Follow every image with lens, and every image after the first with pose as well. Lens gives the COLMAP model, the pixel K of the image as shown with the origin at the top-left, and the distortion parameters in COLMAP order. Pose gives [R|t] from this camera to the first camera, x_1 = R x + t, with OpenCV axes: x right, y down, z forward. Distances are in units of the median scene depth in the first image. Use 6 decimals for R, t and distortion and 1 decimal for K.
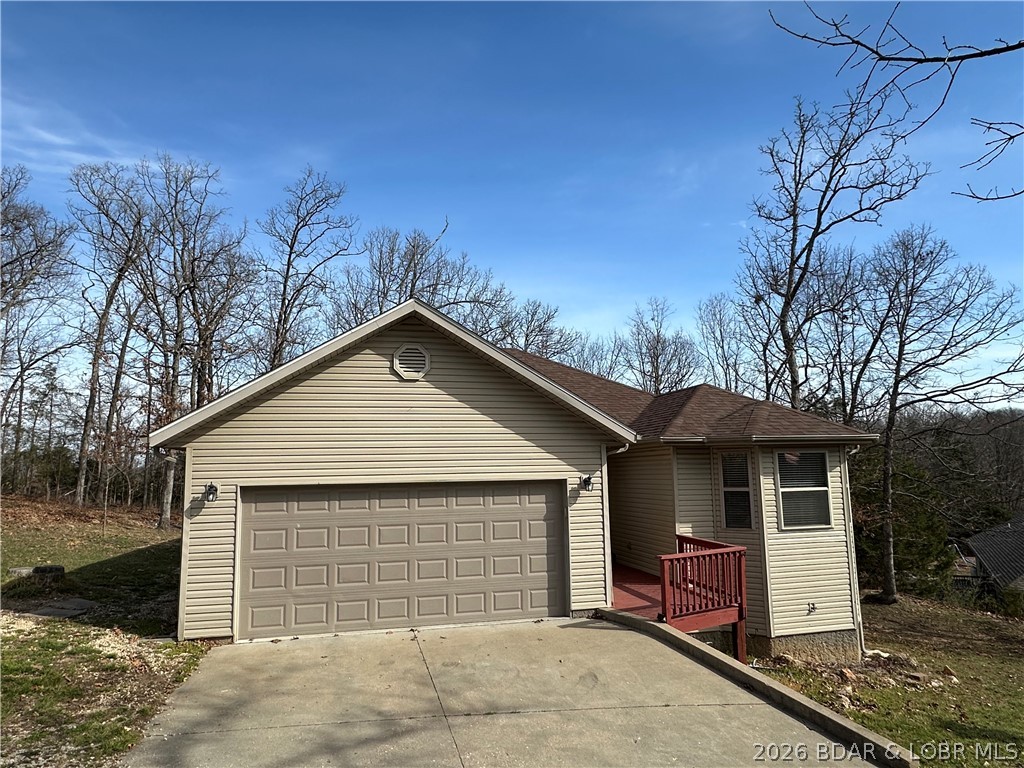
lens RADIAL K [[634.7, 0, 506.6], [0, 634.7, 390.6], [0, 0, 1]] dist [-0.003765, 0.001909]
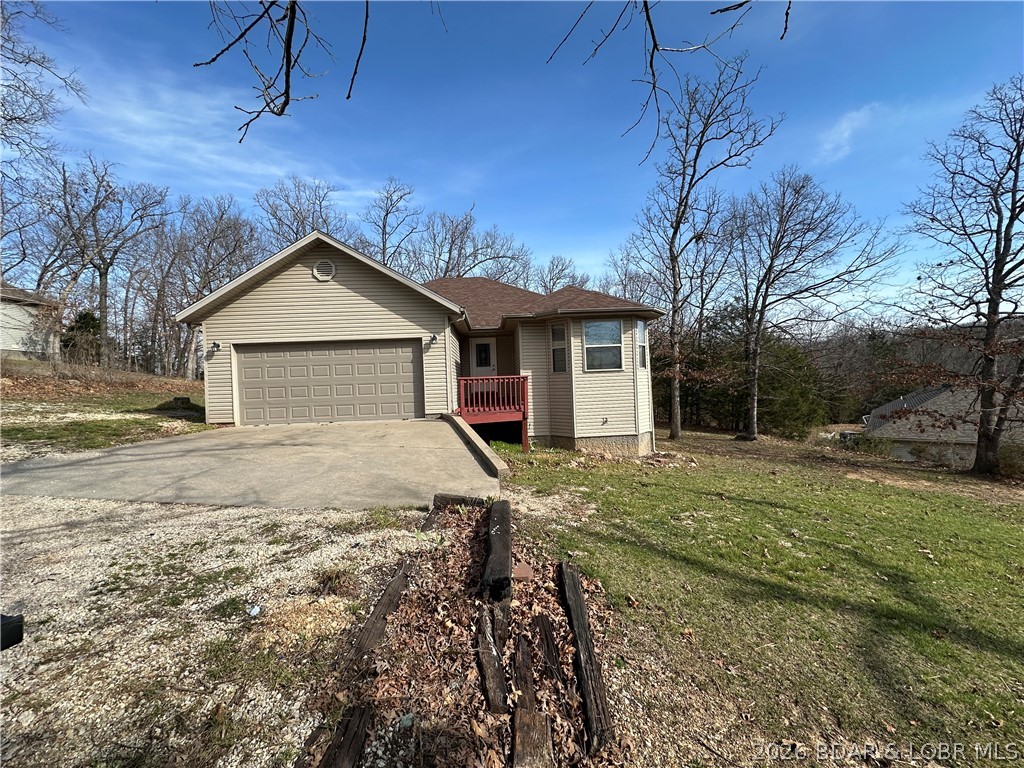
lens RADIAL K [[409.9, 0, 512.0], [0, 409.9, 384.0], [0, 0, 1]] dist [-0.001367, 0.000112]
pose [[0.982456, -0.018923, -0.185534, 0.426508], [0.043415, 0.990713, 0.128855, 0.108197], [0.181373, -0.134649, 0.974153, -0.011797]]
